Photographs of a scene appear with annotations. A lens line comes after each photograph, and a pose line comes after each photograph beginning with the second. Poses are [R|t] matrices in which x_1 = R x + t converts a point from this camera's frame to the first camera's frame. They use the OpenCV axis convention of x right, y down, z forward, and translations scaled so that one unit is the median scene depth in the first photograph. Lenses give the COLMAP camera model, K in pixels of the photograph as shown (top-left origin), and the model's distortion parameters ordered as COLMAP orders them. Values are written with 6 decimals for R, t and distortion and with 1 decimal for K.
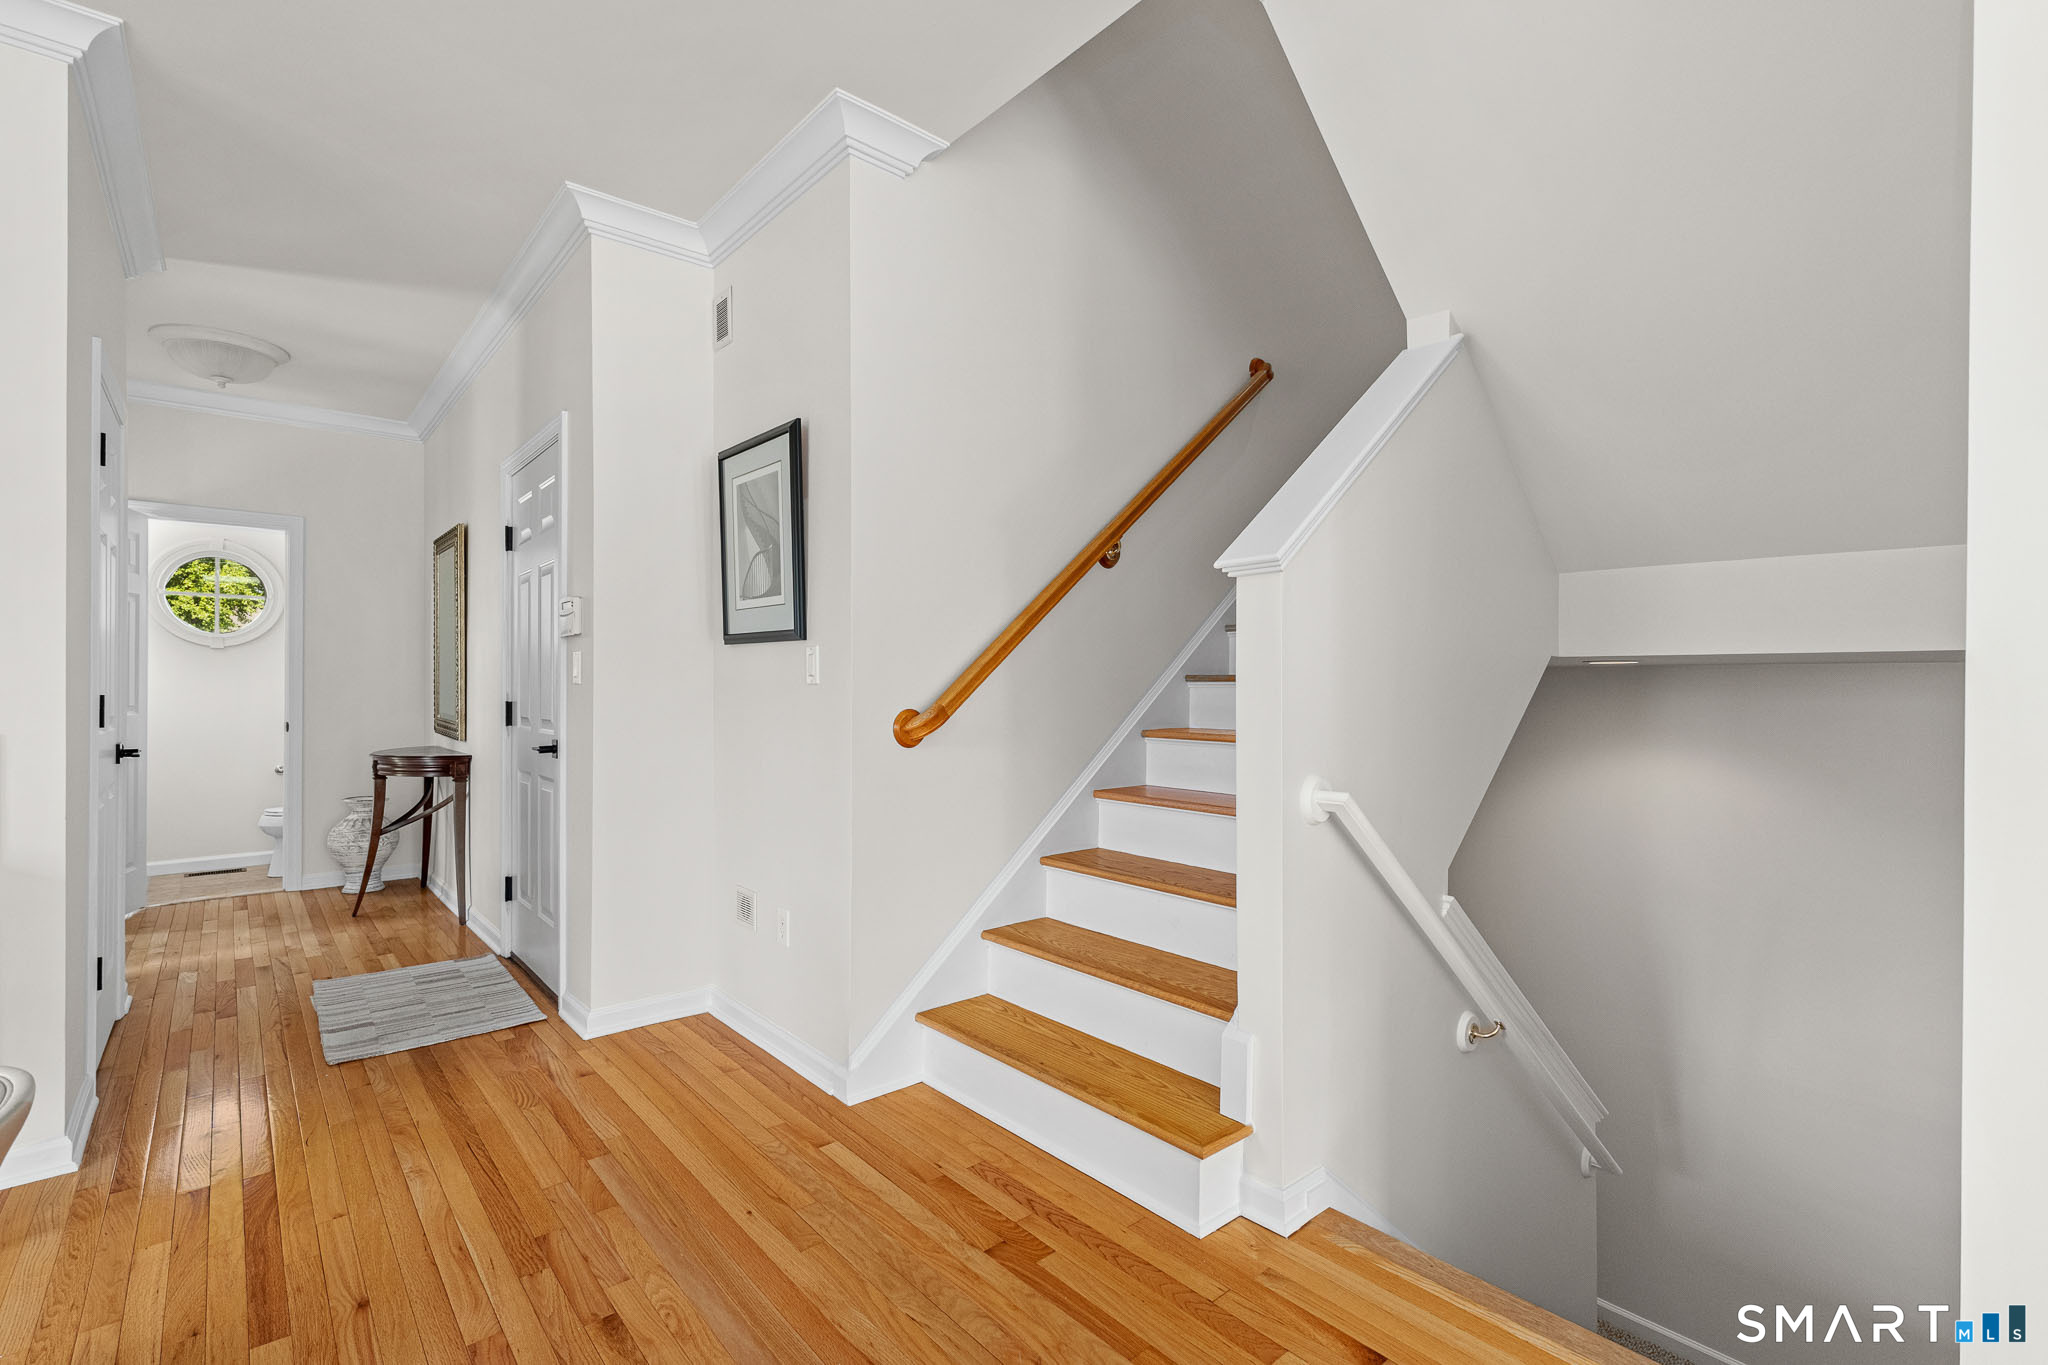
lens RADIAL K [[927.0, 0, 1024.7], [0, 927.0, 689.3], [0, 0, 1]] dist [0.001209, 0.000501]
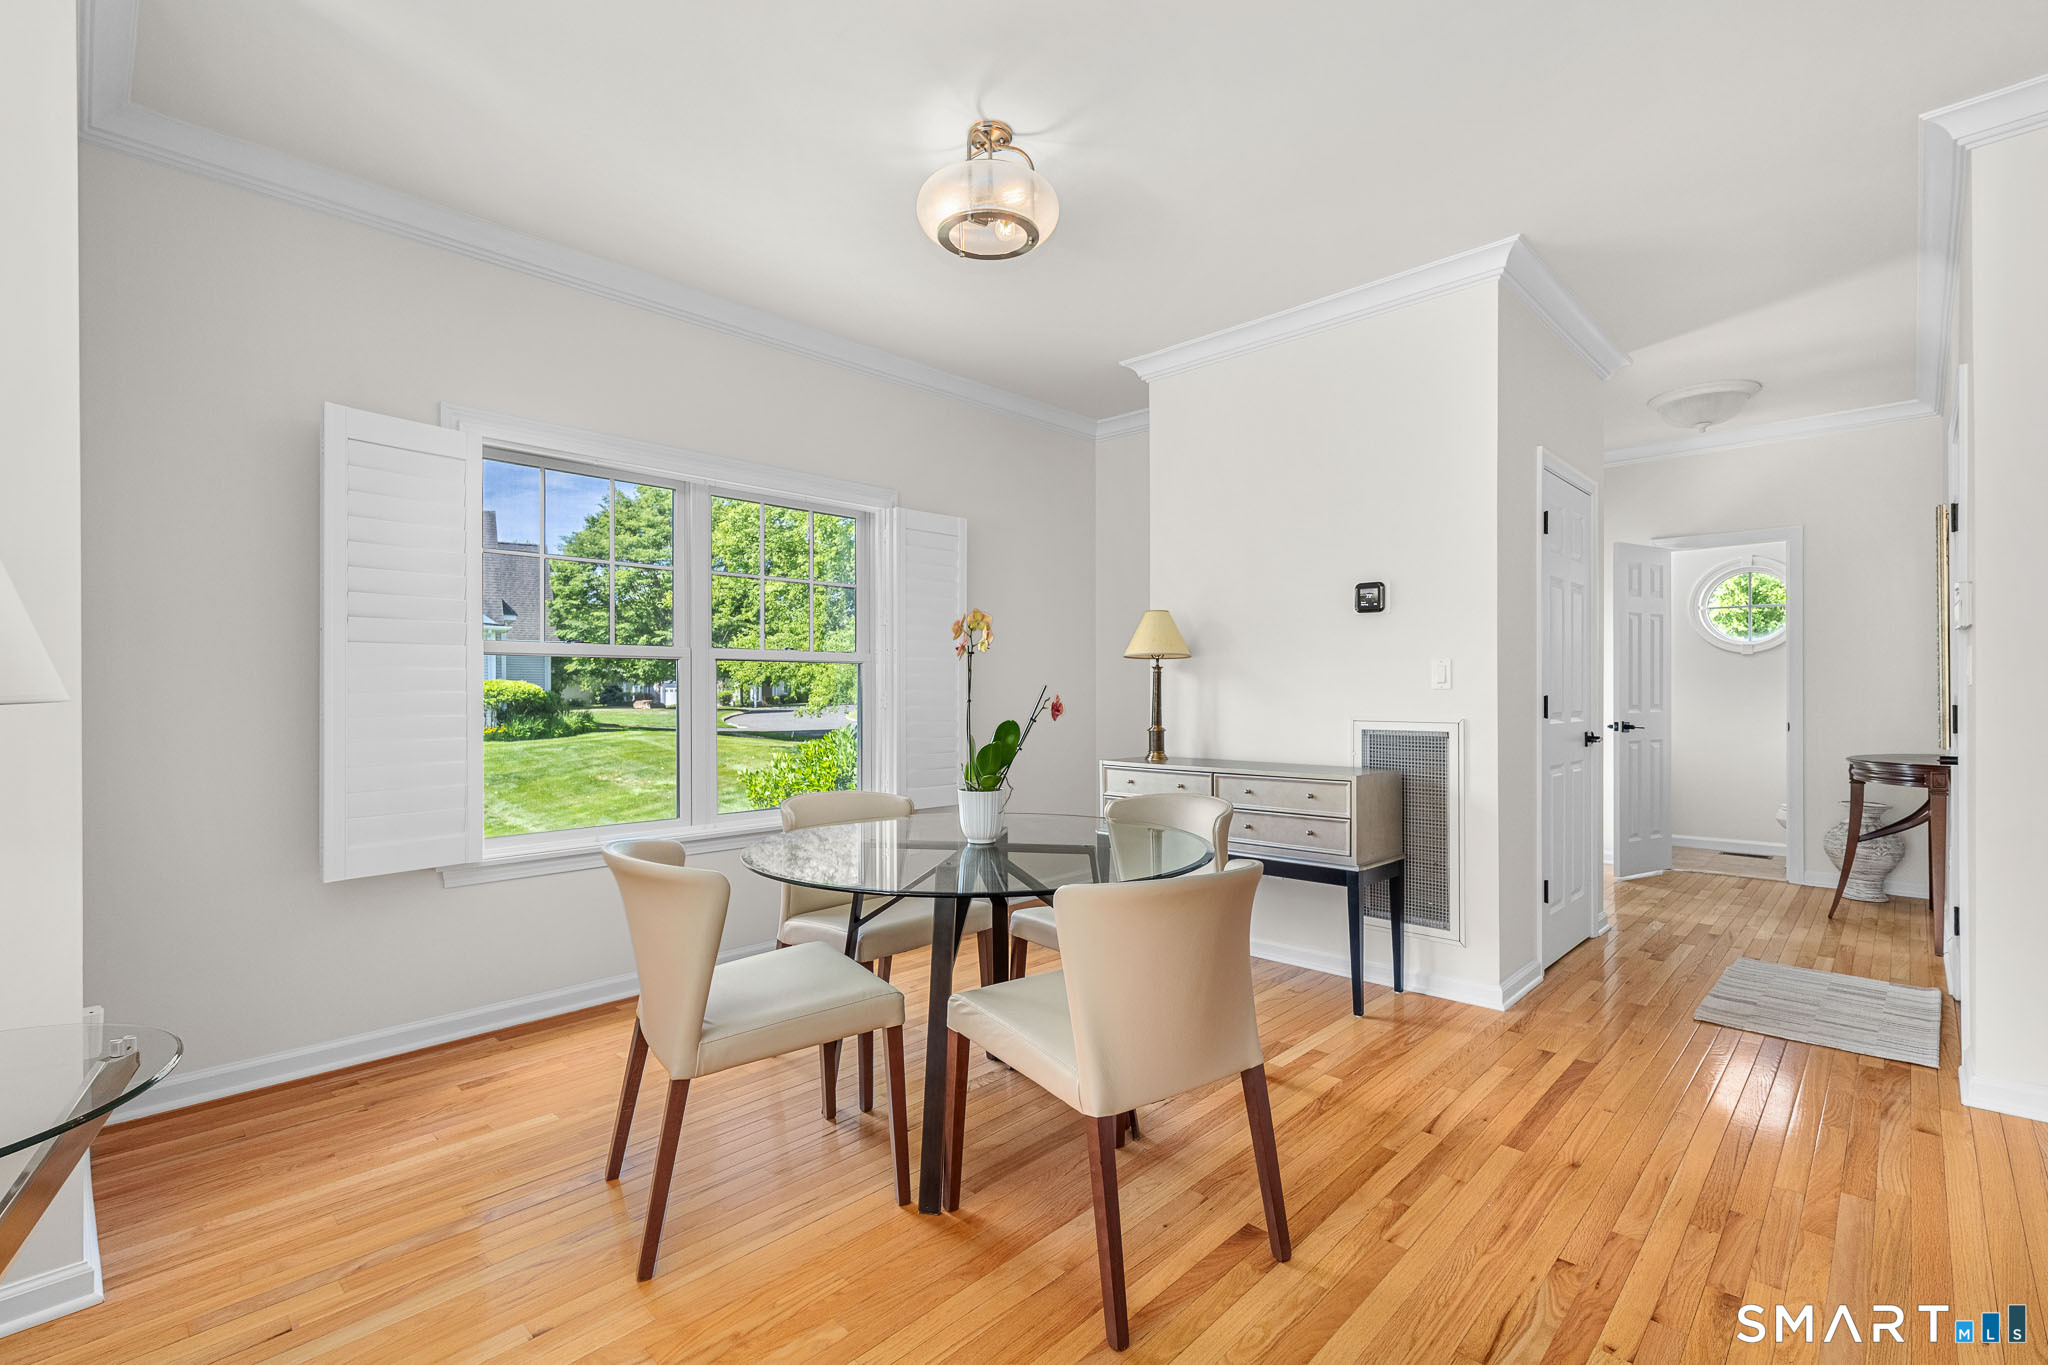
lens RADIAL K [[927.0, 0, 1030.3], [0, 927.0, 682.9], [0, 0, 1]] dist [0.001209, 0.000501]
pose [[0.095777, -0.007395, -0.995375, 0.283137], [-0.001798, 0.999969, -0.007603, -0.000030], [0.995401, 0.002517, 0.095761, 0.064782]]
